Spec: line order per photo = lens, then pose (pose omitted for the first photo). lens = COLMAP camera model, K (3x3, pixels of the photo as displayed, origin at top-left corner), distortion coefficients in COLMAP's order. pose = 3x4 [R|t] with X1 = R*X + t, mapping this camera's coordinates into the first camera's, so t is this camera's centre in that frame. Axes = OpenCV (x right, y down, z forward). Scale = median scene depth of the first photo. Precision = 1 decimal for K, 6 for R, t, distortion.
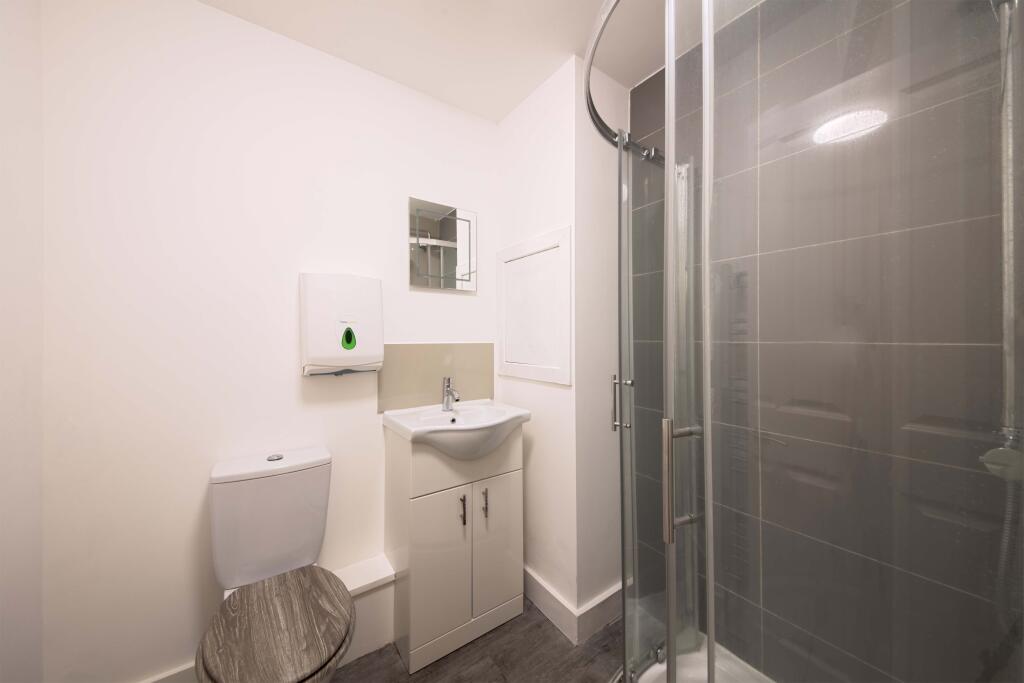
lens RADIAL K [[354.4, 0, 513.8], [0, 354.4, 338.0], [0, 0, 1]] dist [-0.001396, -0.000875]
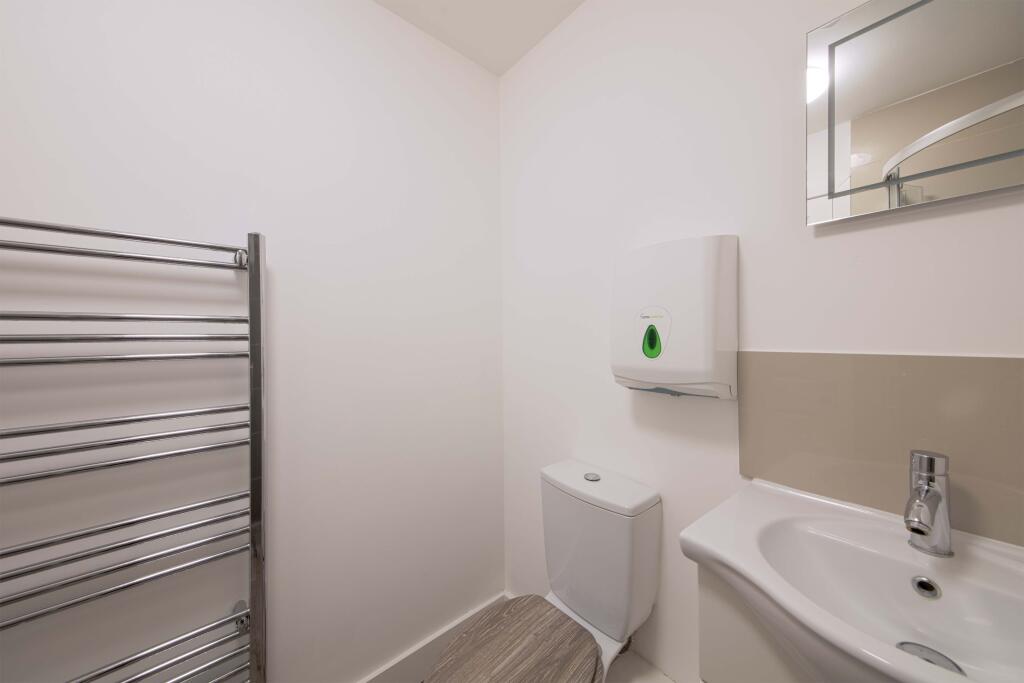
lens RADIAL K [[354.4, 0, 512.8], [0, 354.4, 338.3], [0, 0, 1]] dist [-0.001396, -0.000875]
pose [[0.088312, -0.006751, -0.996070, 0.169482], [-0.000381, 0.999977, -0.006811, 0.000329], [0.996093, 0.000981, 0.088308, 0.718818]]
